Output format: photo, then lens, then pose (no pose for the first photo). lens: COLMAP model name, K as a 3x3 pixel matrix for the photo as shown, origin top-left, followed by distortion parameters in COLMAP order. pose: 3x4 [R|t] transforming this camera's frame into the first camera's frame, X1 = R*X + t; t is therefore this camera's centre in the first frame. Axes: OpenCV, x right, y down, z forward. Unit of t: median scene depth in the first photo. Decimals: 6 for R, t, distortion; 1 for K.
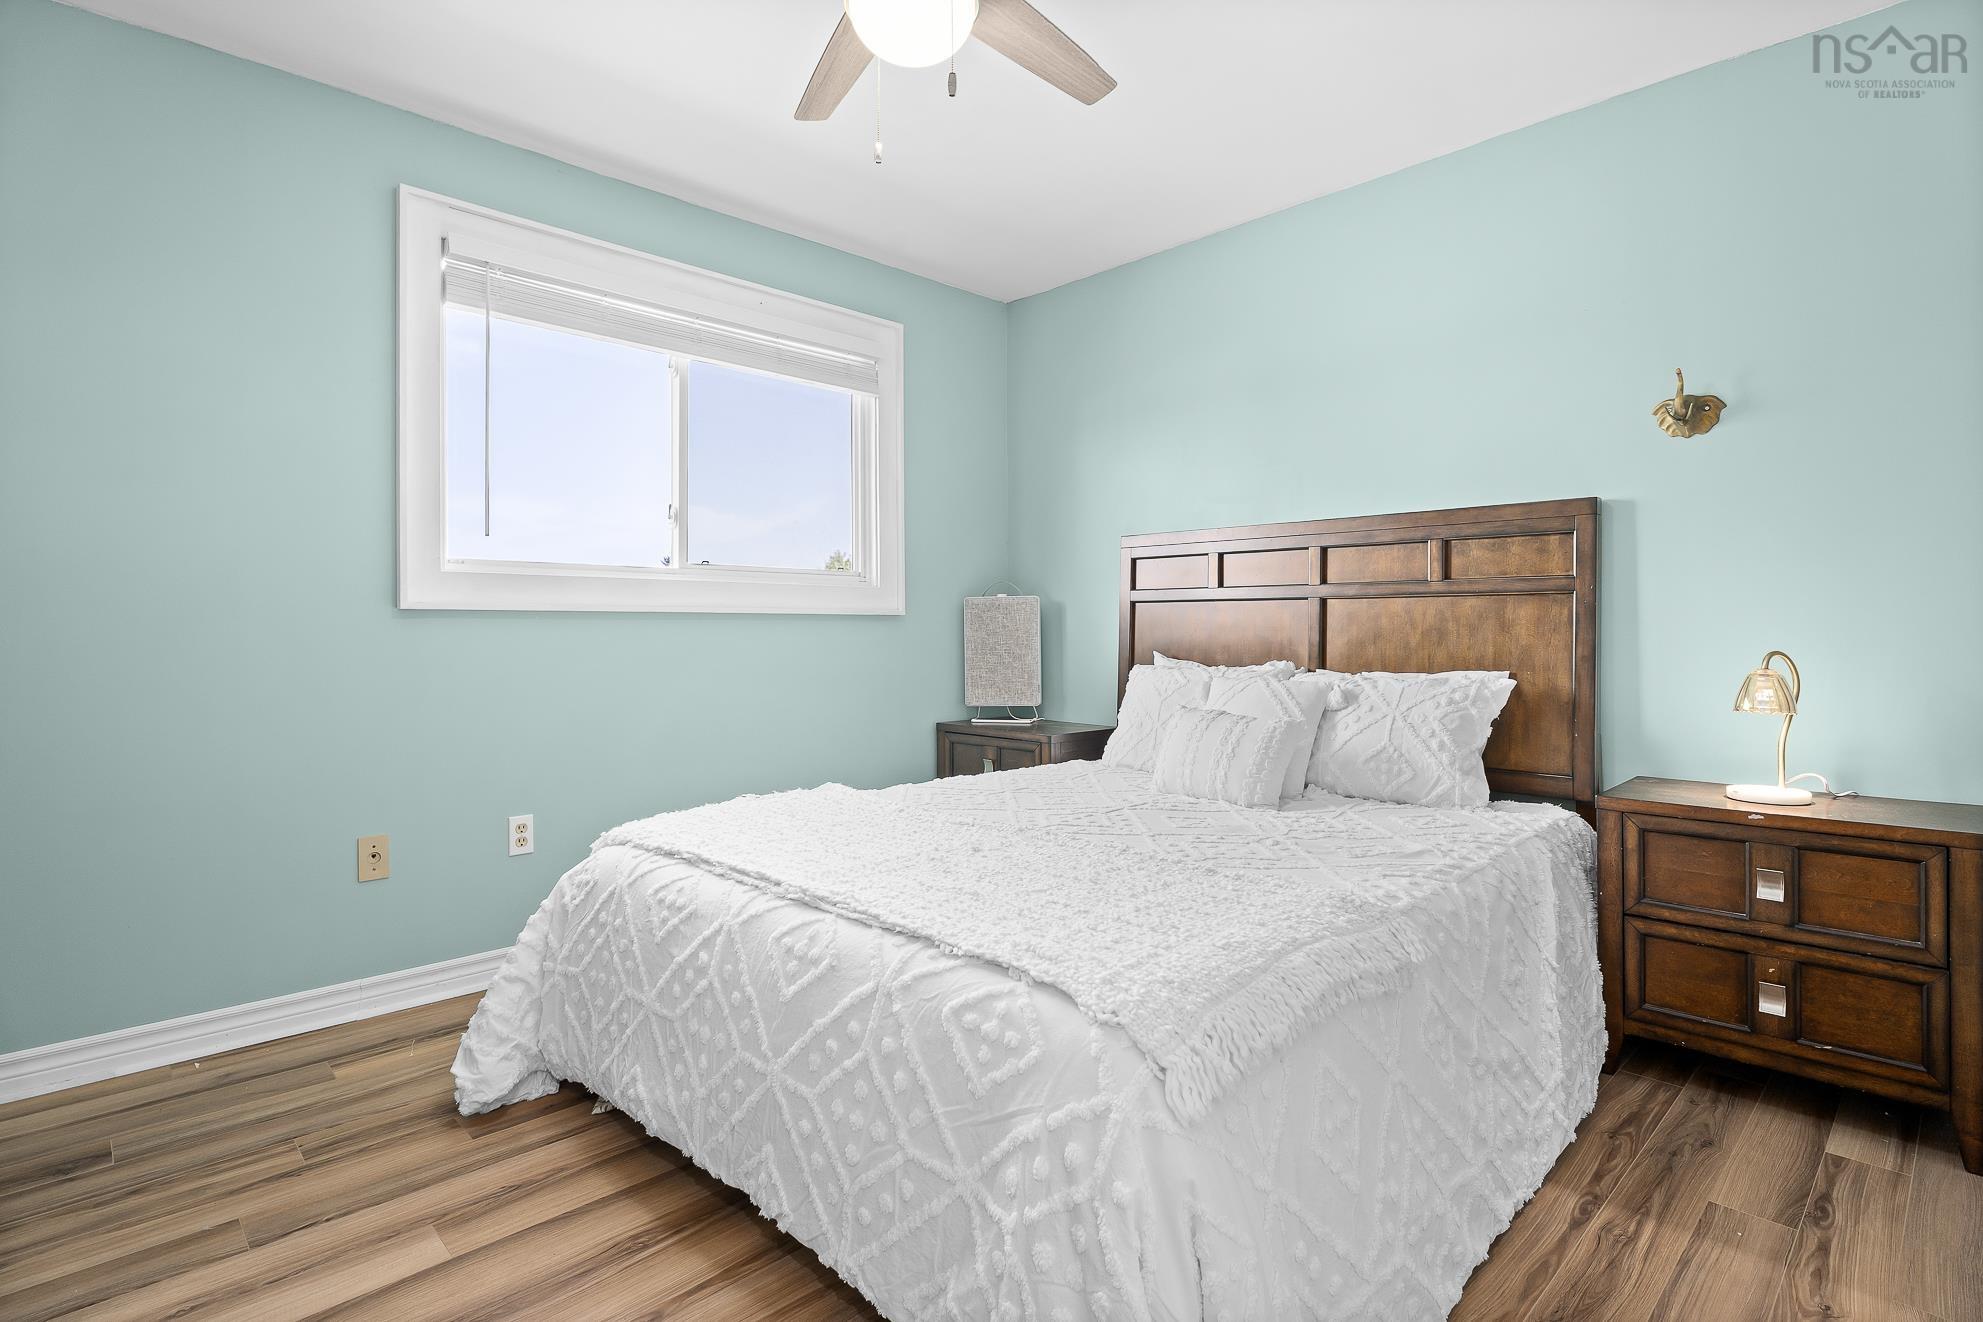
lens RADIAL K [[968.6, 0, 990.3], [0, 968.6, 618.0], [0, 0, 1]] dist [-0.000578, -0.000056]
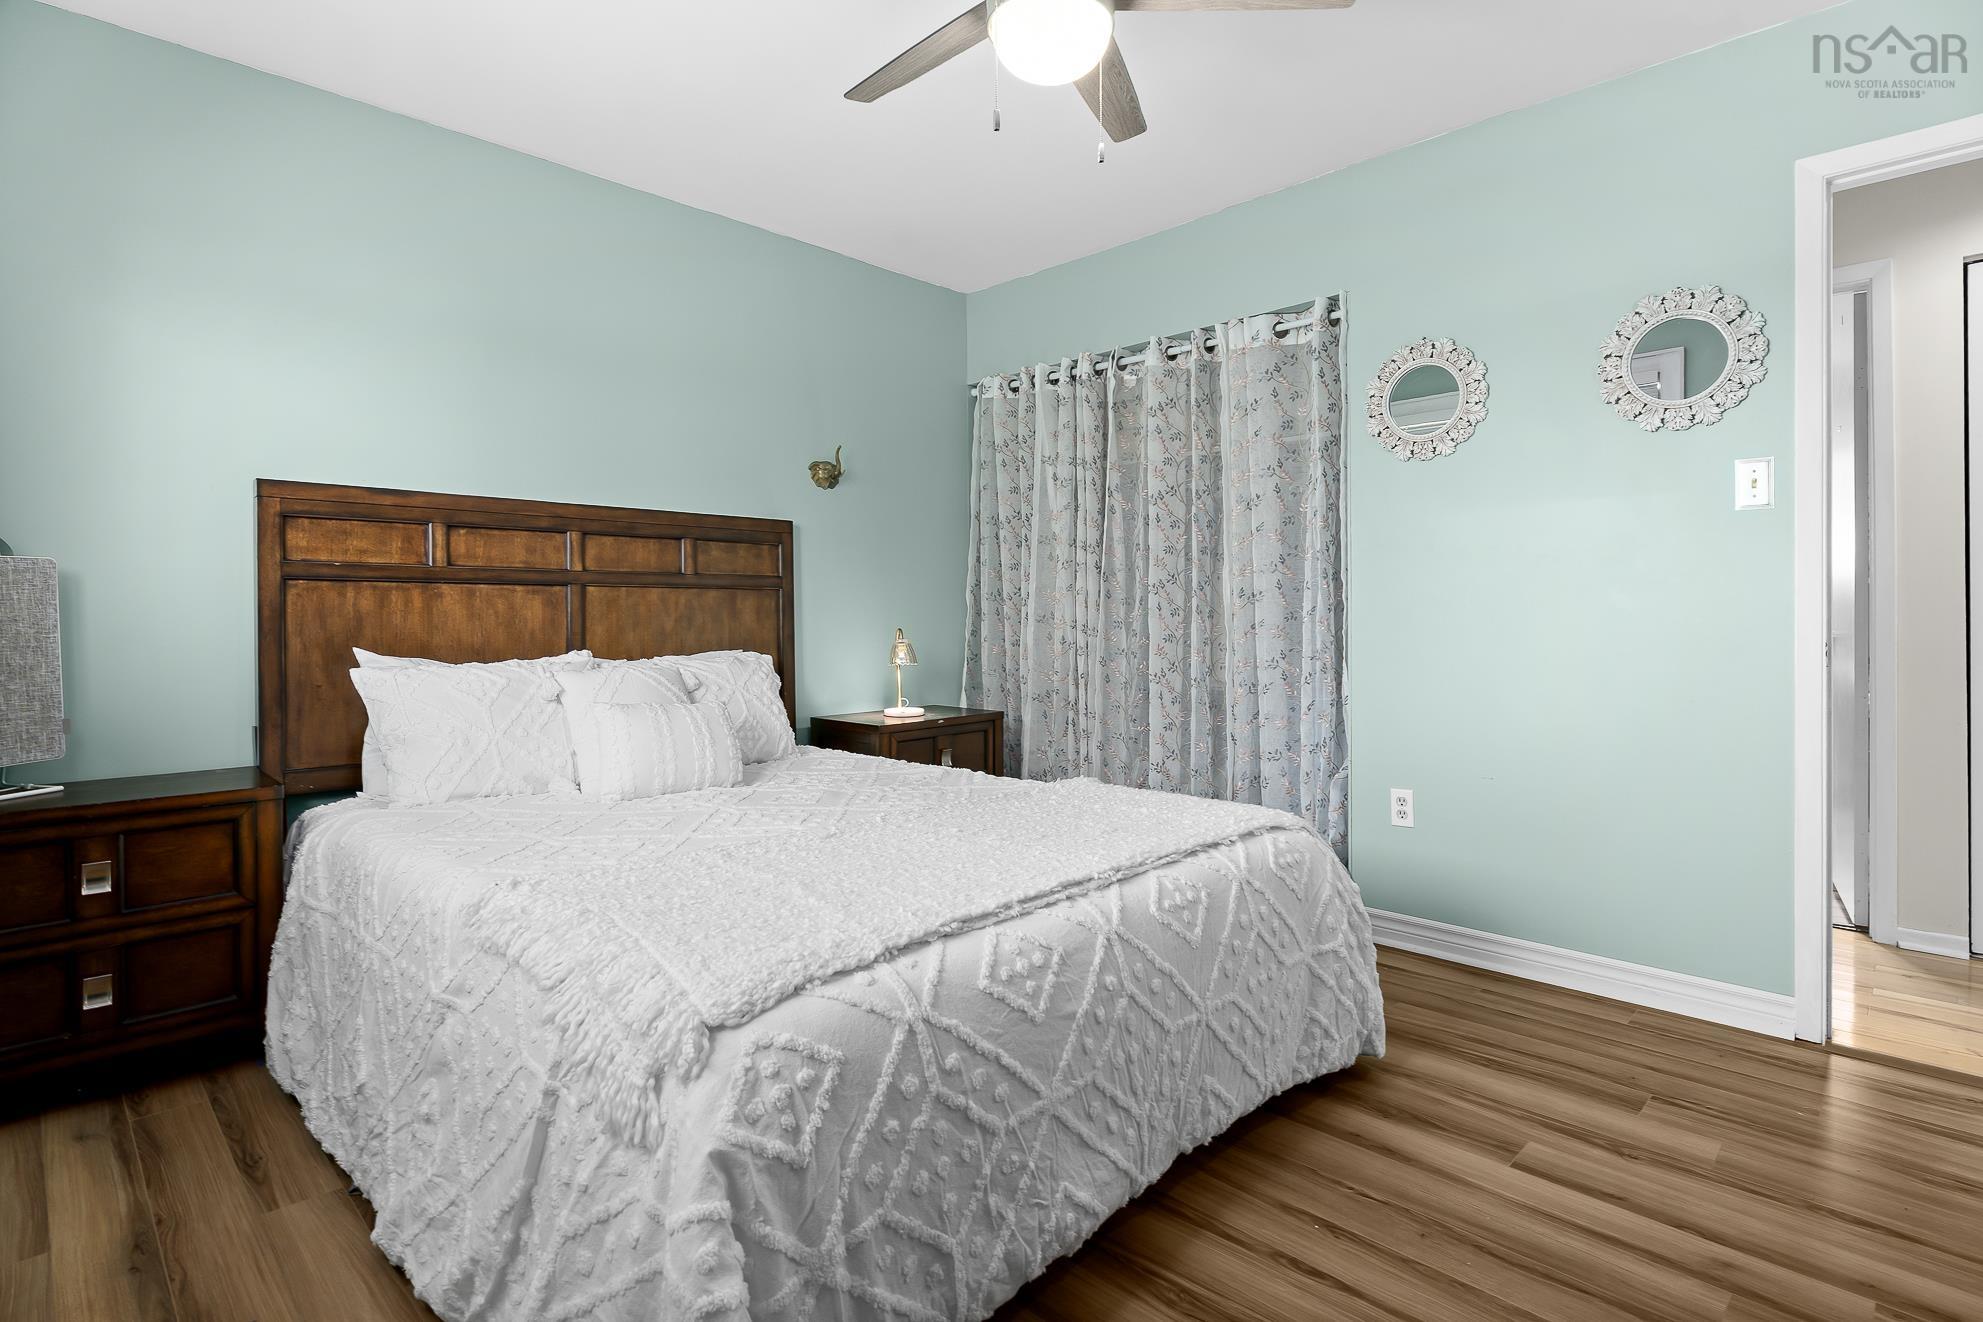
lens RADIAL K [[968.6, 0, 990.3], [0, 968.6, 618.0], [0, 0, 1]] dist [-0.000578, -0.000056]
pose [[-0.016808, -0.001737, 0.999857, -0.773406], [-0.006110, 0.999980, 0.001634, 0.010683], [-0.999840, -0.006082, -0.016818, 0.737212]]
